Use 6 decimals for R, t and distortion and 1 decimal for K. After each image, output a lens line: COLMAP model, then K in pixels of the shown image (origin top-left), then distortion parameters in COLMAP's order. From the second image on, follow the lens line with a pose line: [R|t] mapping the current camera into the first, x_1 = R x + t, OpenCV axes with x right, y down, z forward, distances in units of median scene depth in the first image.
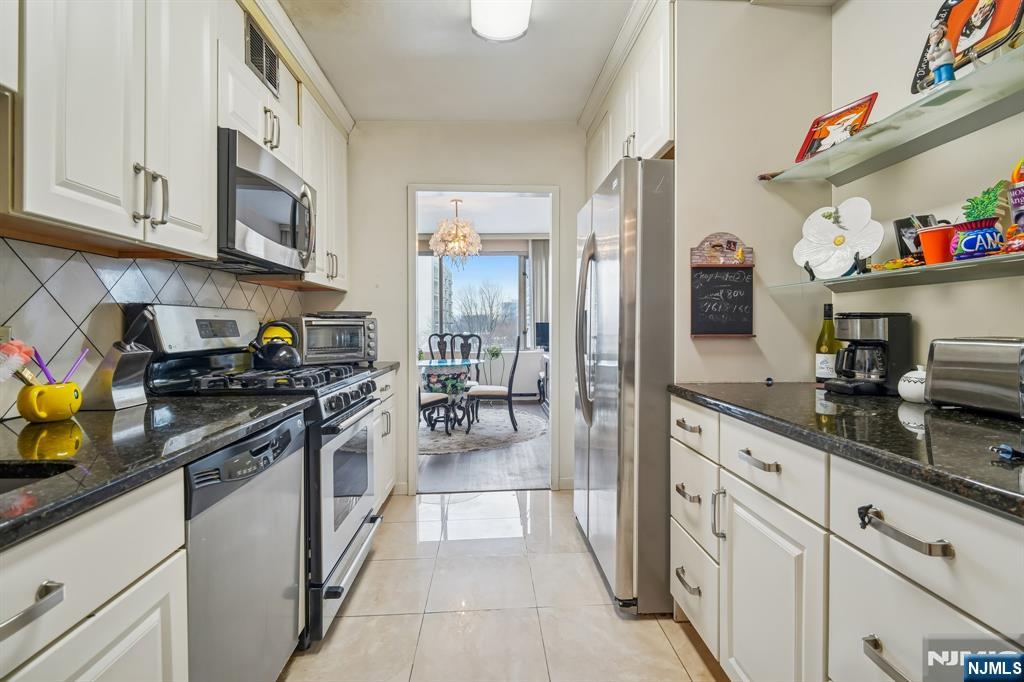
lens RADIAL K [[479.6, 0, 512.0], [0, 479.6, 341.0], [0, 0, 1]] dist [-0.004303, -0.000918]
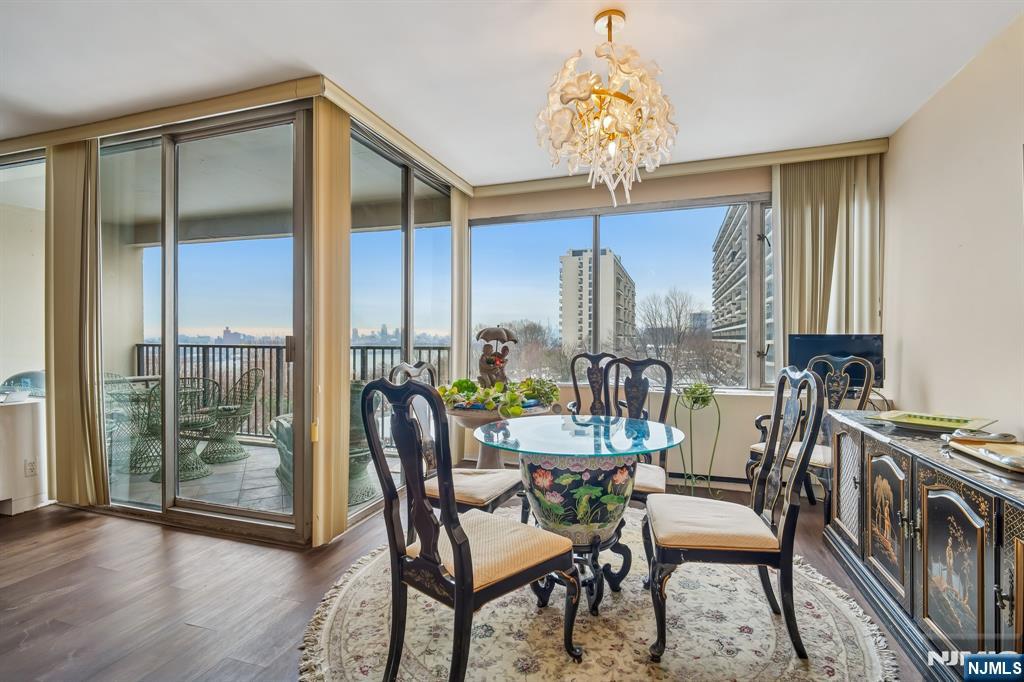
lens RADIAL K [[479.6, 0, 512.0], [0, 479.6, 341.0], [0, 0, 1]] dist [-0.004303, -0.000918]
pose [[0.930061, 0.006096, -0.367353, -0.035088], [-0.015699, 0.999609, -0.023158, -0.016665], [0.367069, 0.027305, 0.929793, 0.475978]]
